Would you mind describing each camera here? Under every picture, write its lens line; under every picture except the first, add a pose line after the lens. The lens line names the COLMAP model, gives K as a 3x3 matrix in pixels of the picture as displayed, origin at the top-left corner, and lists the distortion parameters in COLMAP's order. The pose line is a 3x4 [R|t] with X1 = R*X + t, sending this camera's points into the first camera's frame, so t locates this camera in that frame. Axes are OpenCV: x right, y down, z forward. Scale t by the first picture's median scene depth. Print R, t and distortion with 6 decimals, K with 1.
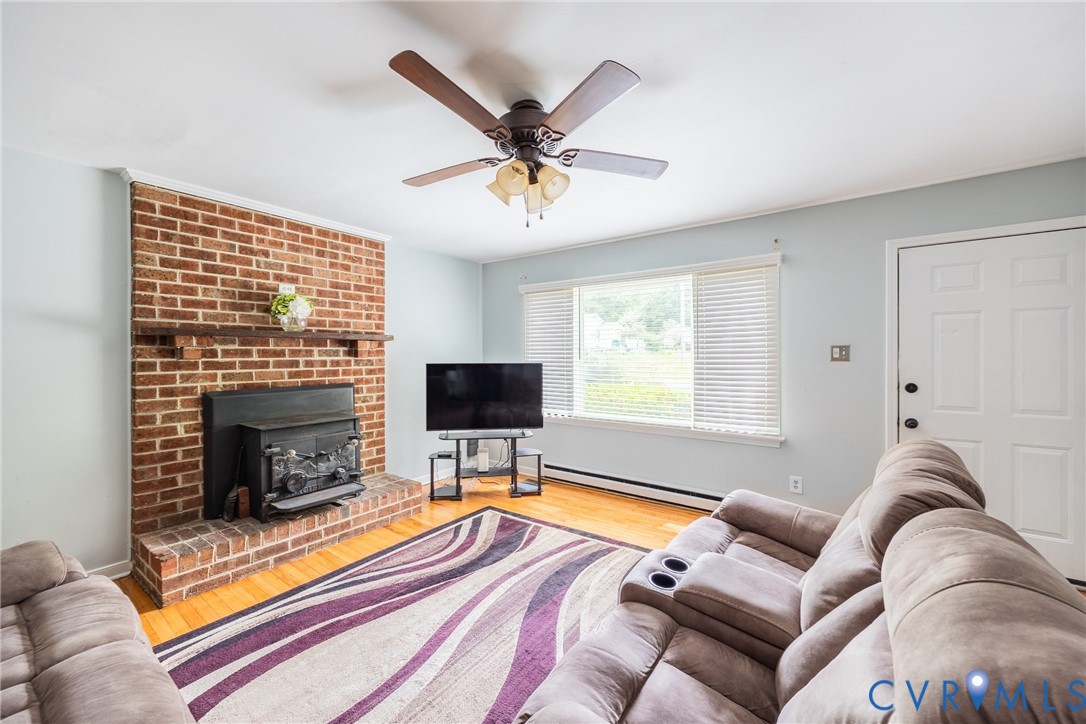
lens RADIAL K [[433.7, 0, 525.6], [0, 433.7, 358.5], [0, 0, 1]] dist [-0.011529, -0.000060]
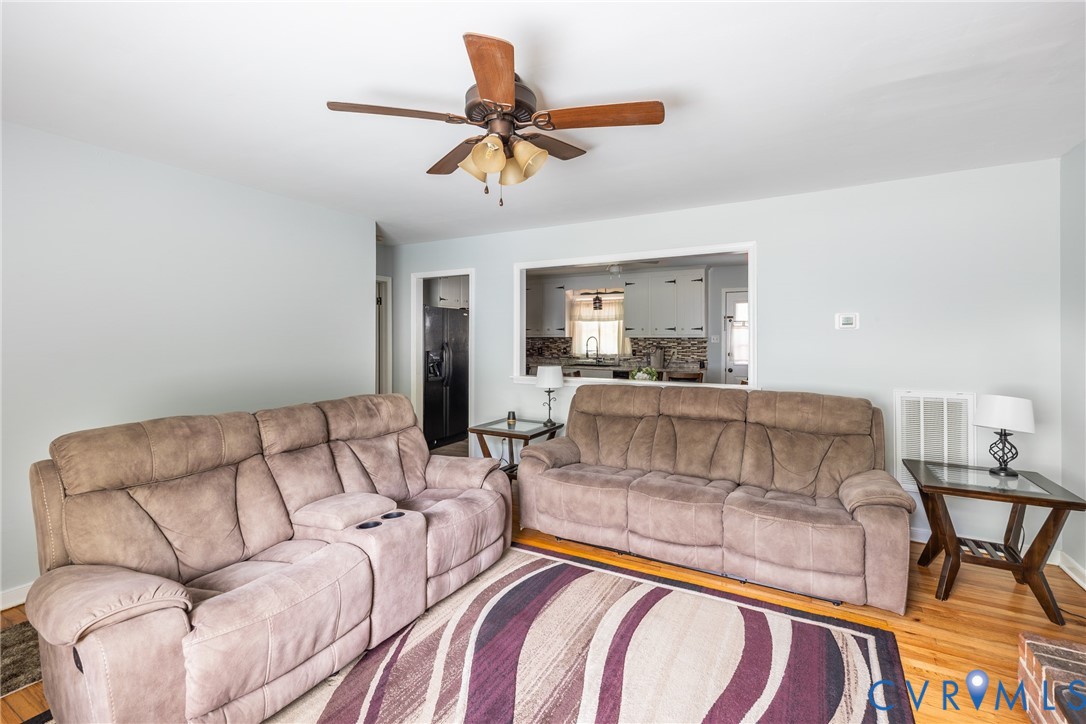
lens RADIAL K [[478.3, 0, 541.6], [0, 478.3, 340.5], [0, 0, 1]] dist [-0.000520, 0.000024]
pose [[-0.990902, 0.000945, -0.134584, 0.033702], [-0.000214, 0.999963, 0.008596, -0.008360], [0.134587, 0.008546, -0.990865, 1.199425]]
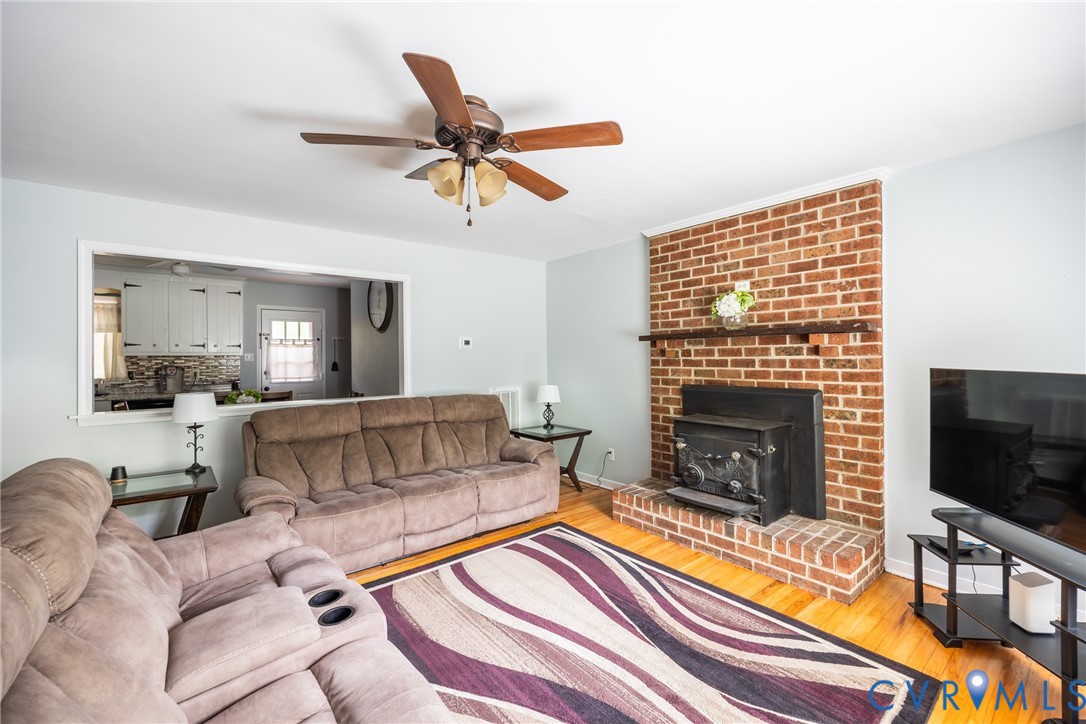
lens RADIAL K [[447.4, 0, 543.0], [0, 447.4, 362.0], [0, 0, 1]] dist [-0.000574, -0.000008]
pose [[-0.238943, 0.014666, -0.970923, 0.548194], [-0.000321, 0.999885, 0.015182, -0.005097], [0.971033, 0.003940, -0.238911, 0.820186]]
